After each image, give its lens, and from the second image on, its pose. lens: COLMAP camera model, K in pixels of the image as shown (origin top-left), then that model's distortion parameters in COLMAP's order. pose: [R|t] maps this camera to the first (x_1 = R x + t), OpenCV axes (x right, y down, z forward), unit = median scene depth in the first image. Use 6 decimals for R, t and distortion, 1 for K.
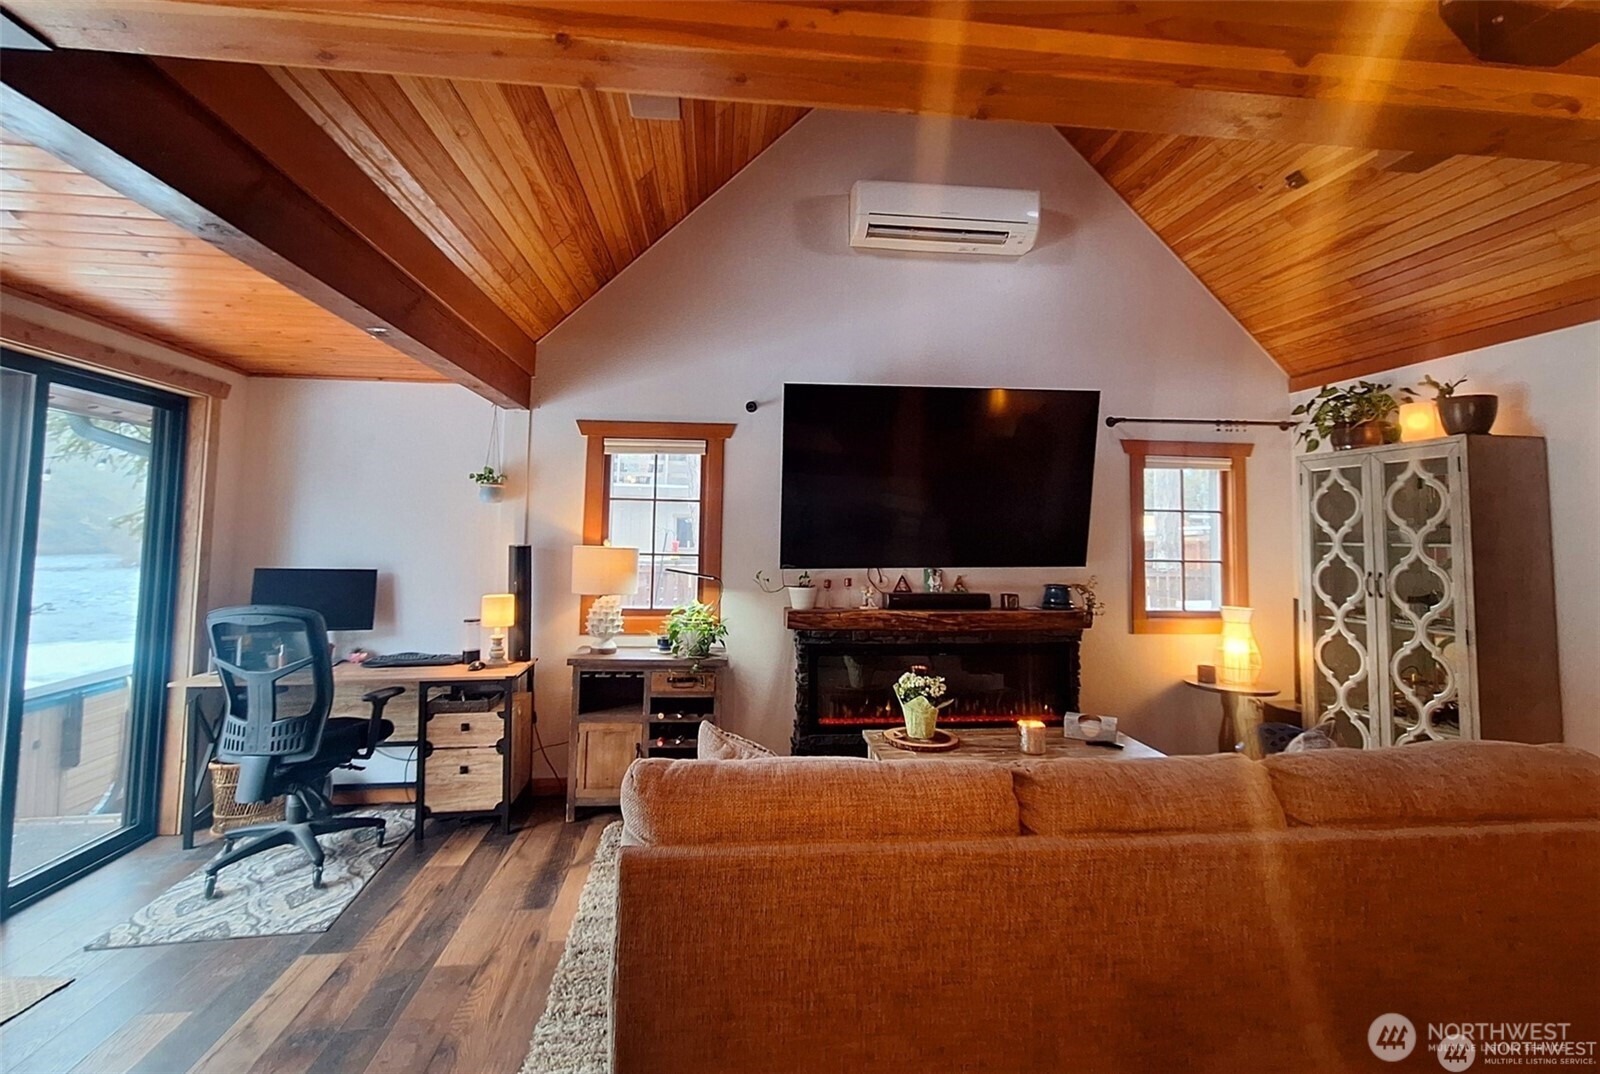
lens RADIAL K [[716.2, 0, 780.3], [0, 716.2, 489.9], [0, 0, 1]] dist [-0.004125, 0.002379]
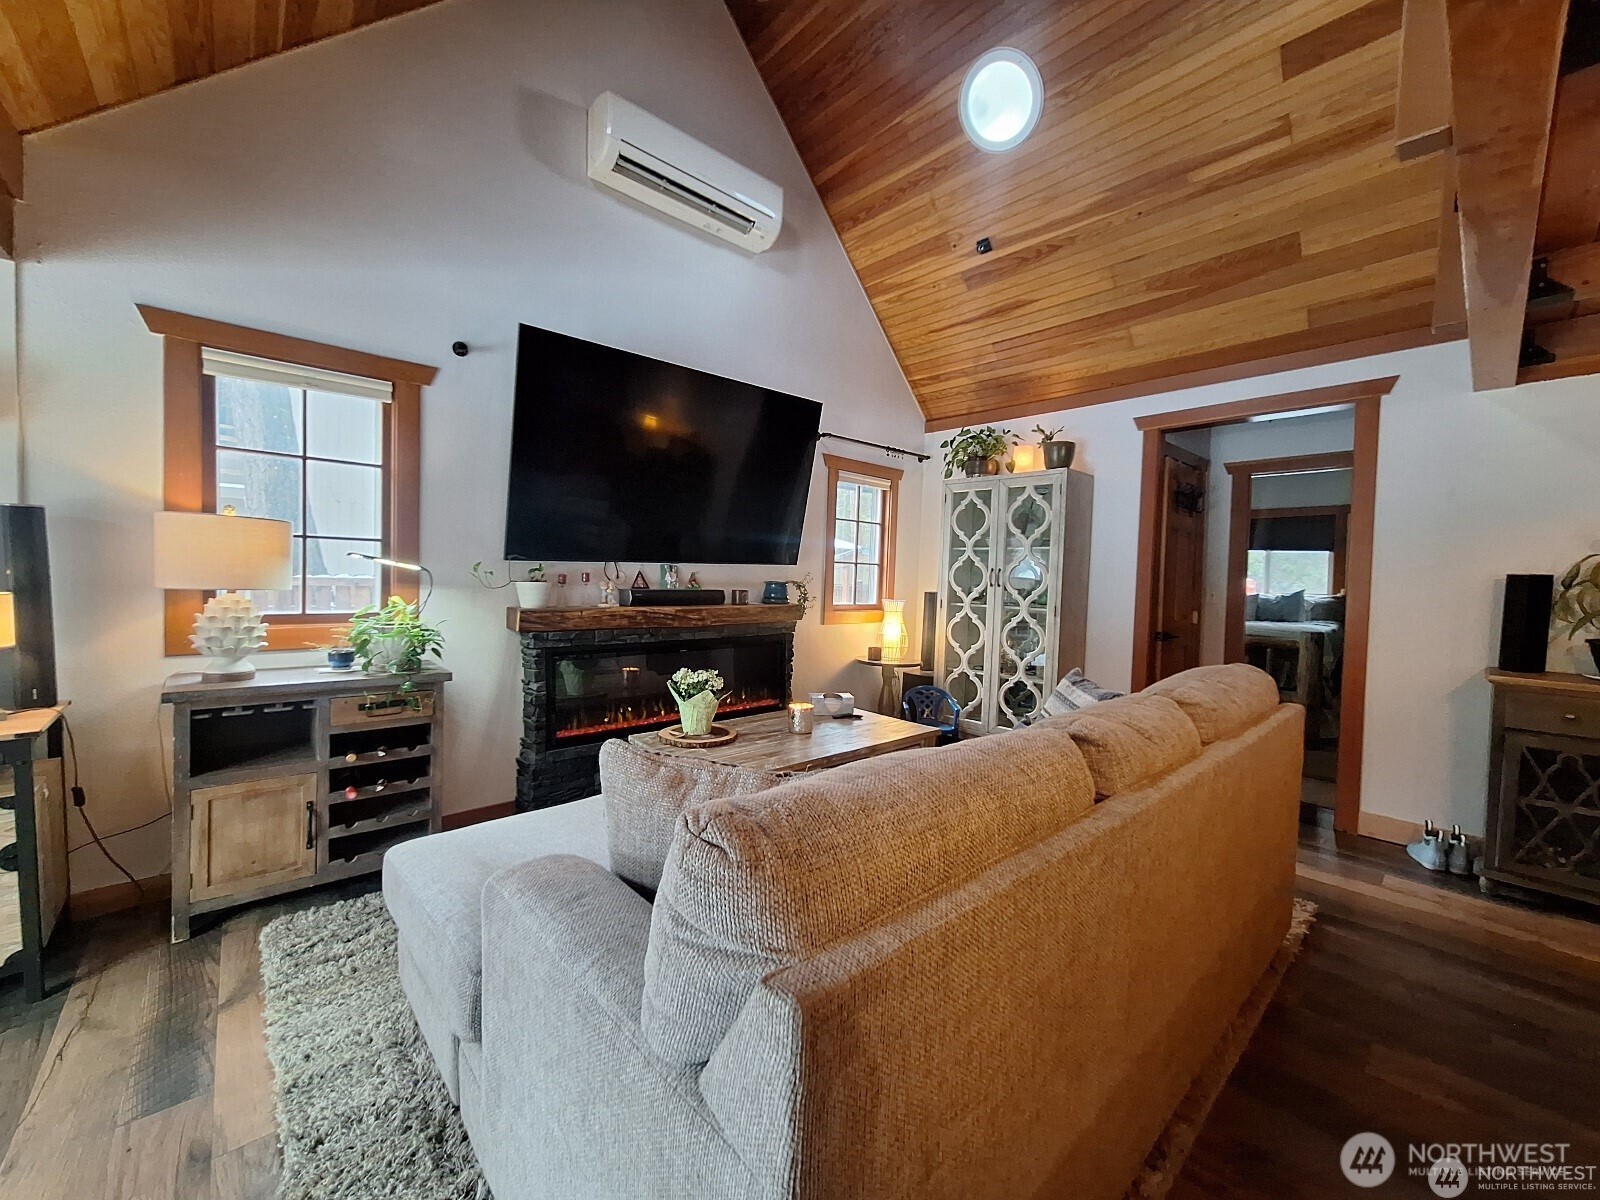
lens RADIAL K [[631.8, 0, 799.6], [0, 631.8, 599.3], [0, 0, 1]] dist [0.001310, 0.000961]
pose [[0.805114, -0.016103, 0.592901, -0.163706], [-0.055687, 0.993164, 0.102592, 0.064740], [-0.590500, -0.115615, 0.798713, 0.233114]]
